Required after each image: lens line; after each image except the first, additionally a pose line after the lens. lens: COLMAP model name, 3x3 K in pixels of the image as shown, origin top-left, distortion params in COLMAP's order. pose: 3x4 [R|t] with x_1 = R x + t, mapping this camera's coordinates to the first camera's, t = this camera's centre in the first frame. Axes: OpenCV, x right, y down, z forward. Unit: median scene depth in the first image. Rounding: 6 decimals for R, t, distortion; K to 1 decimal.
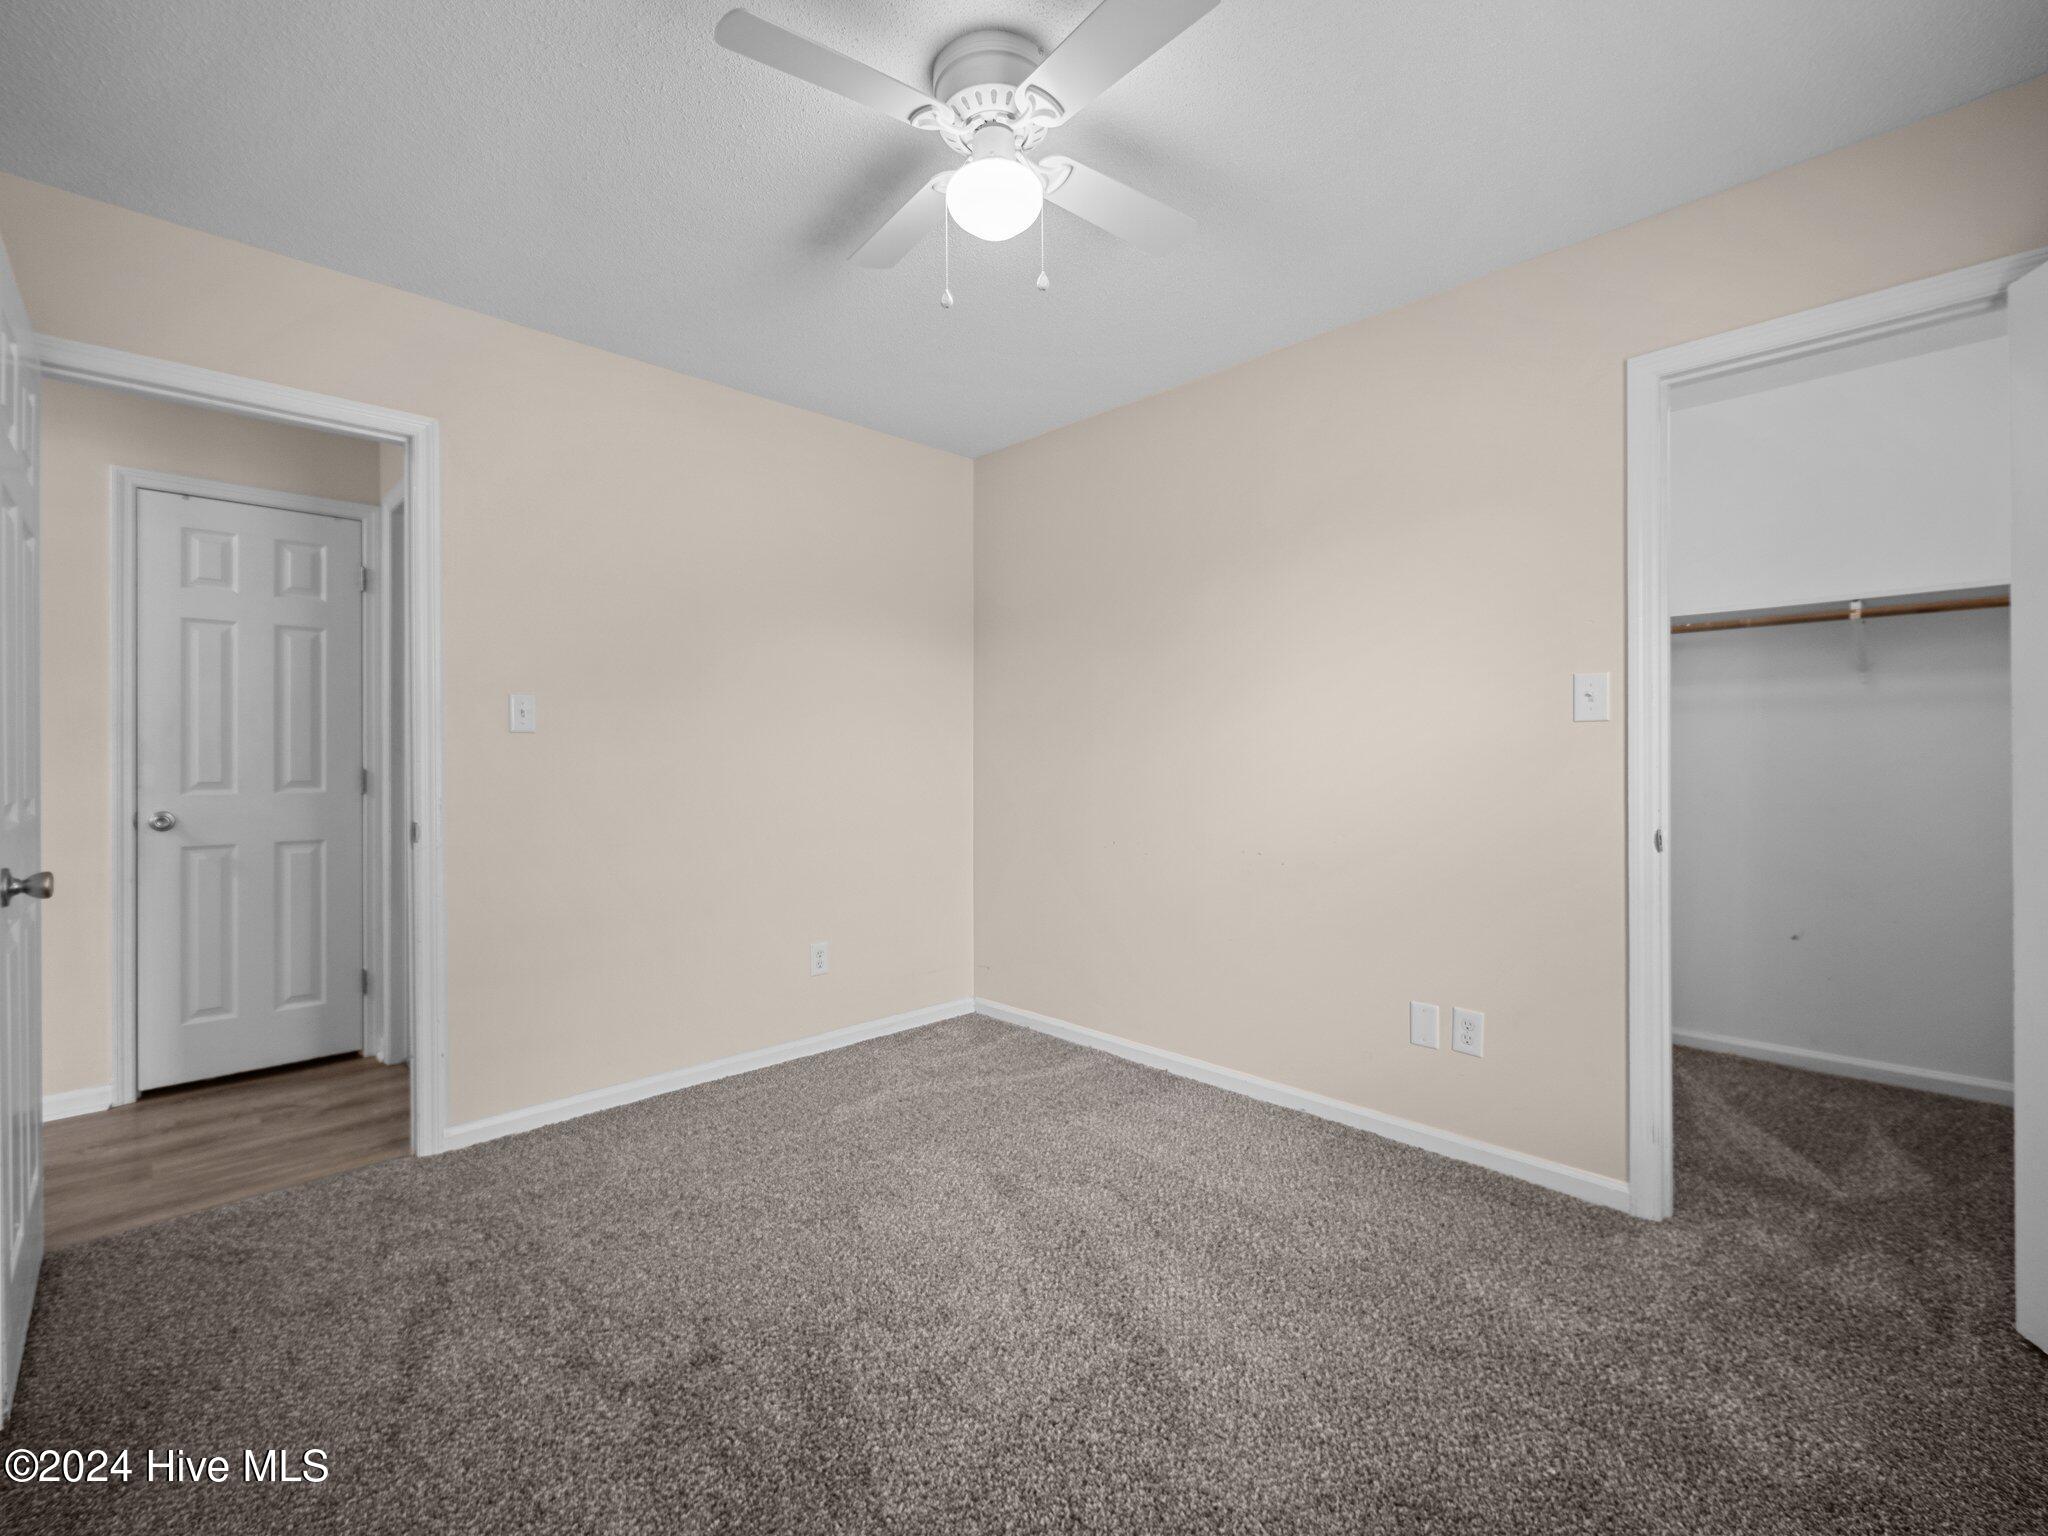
lens RADIAL K [[881.3, 0, 1024.0], [0, 881.3, 768.0], [0, 0, 1]] dist [-0.000470, -0.000037]
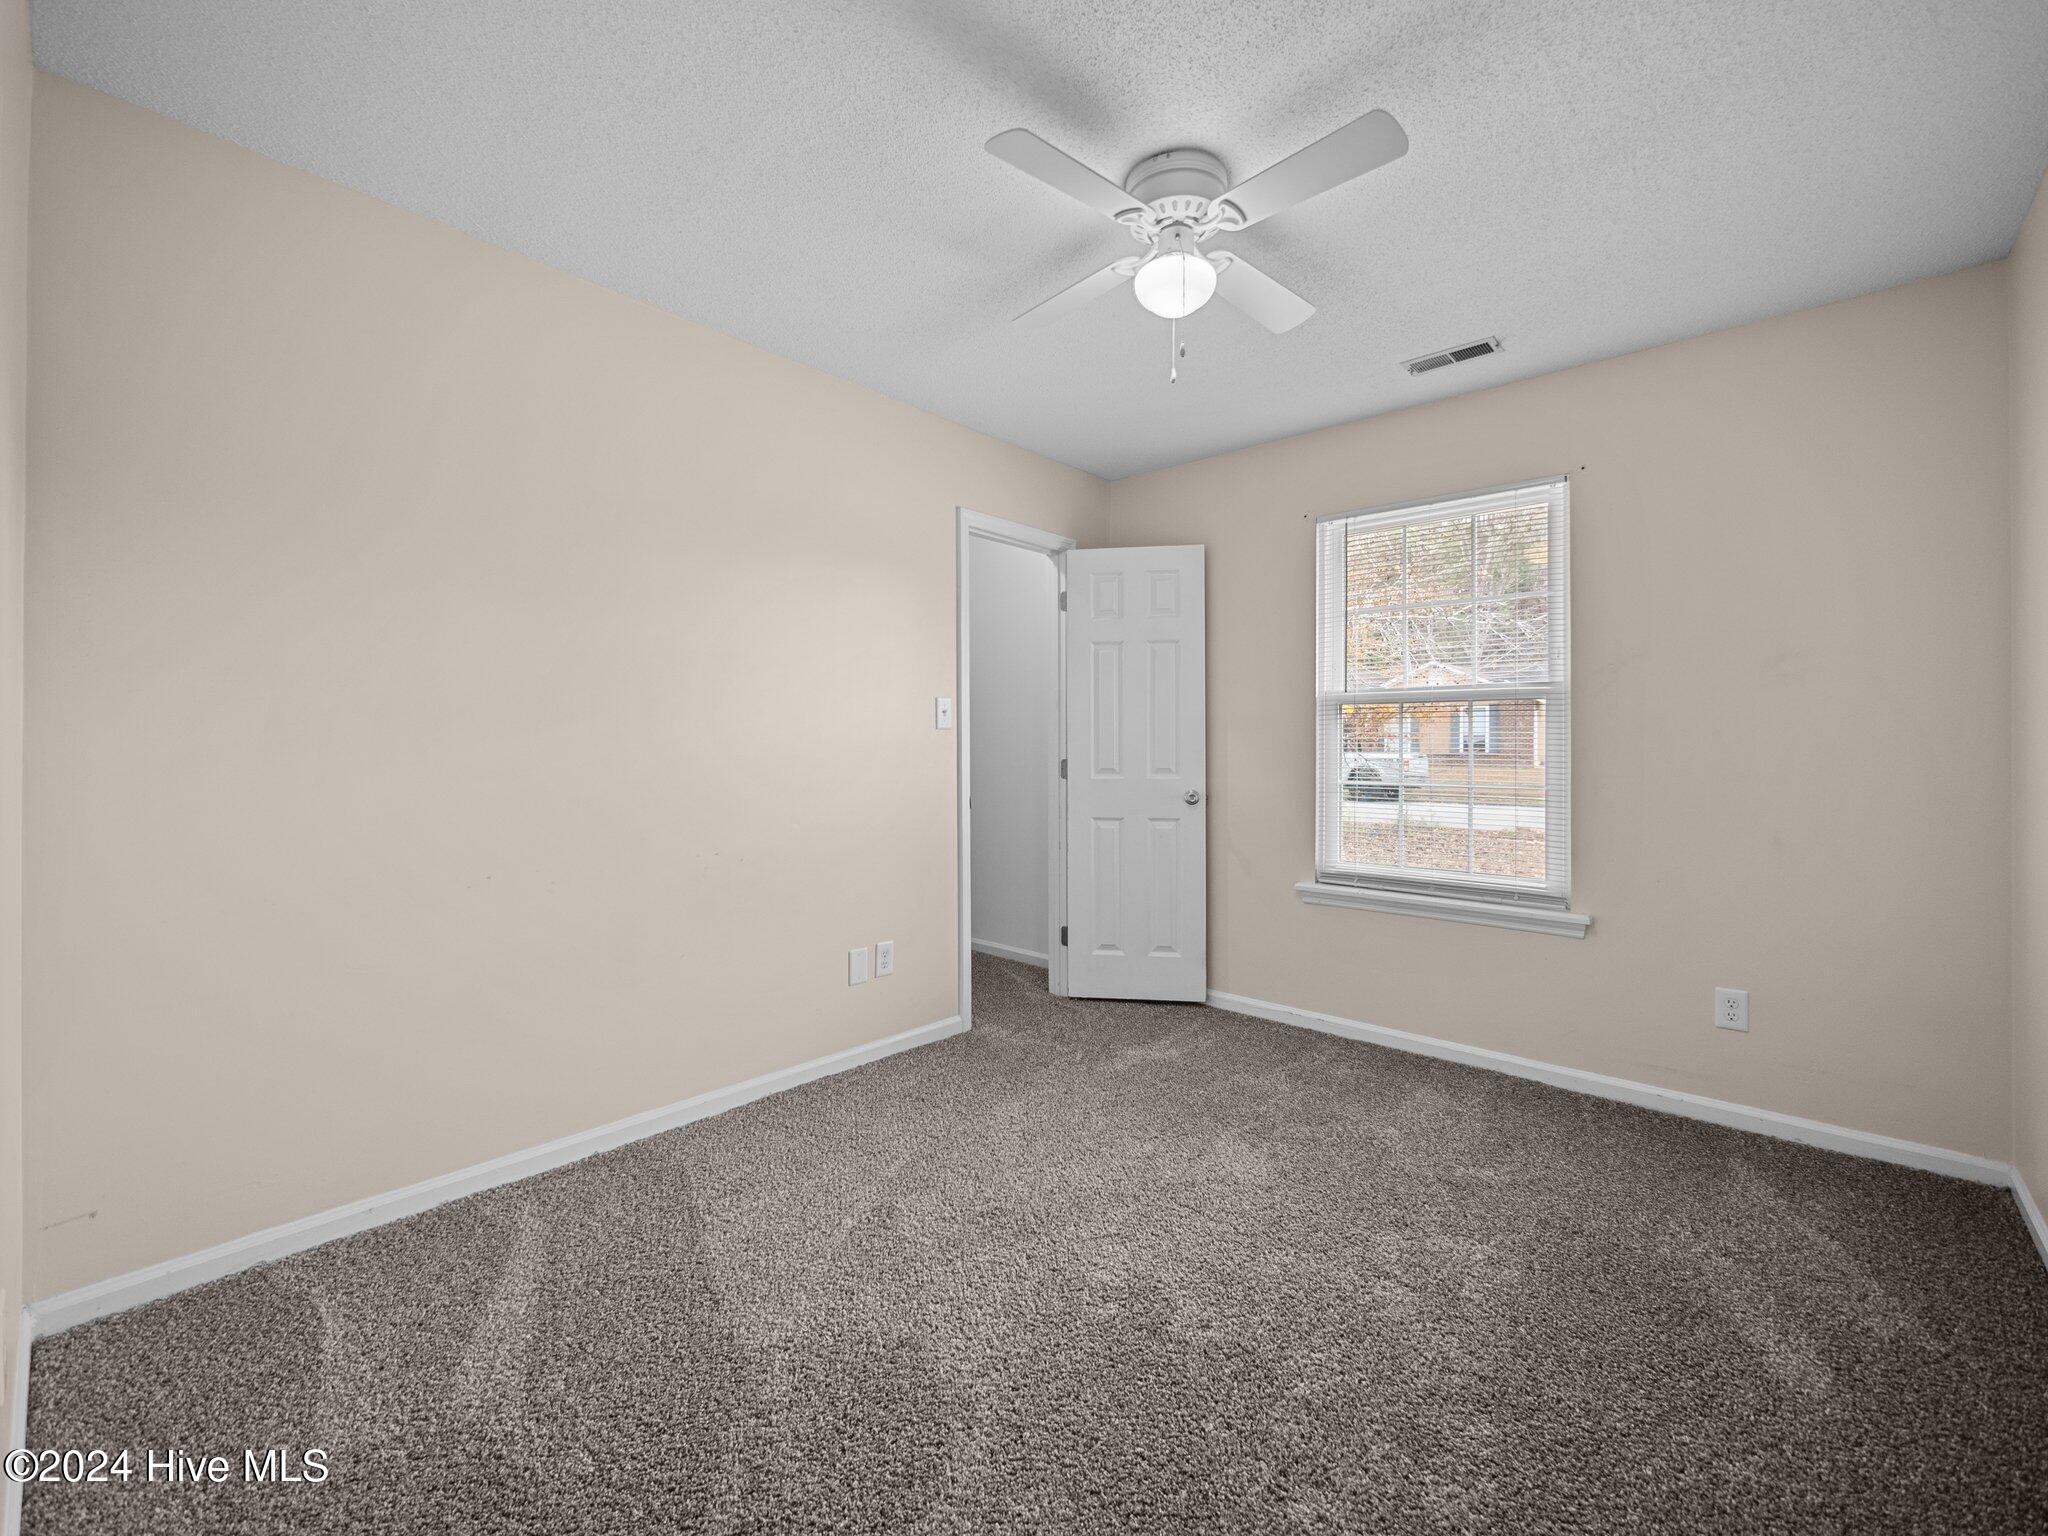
lens RADIAL K [[881.3, 0, 1024.0], [0, 881.3, 768.0], [0, 0, 1]] dist [-0.000470, -0.000037]
pose [[-0.062091, -0.014926, 0.997959, -0.854493], [0.017182, 0.999724, 0.016021, -0.006453], [-0.997923, 0.018141, -0.061818, 0.891003]]
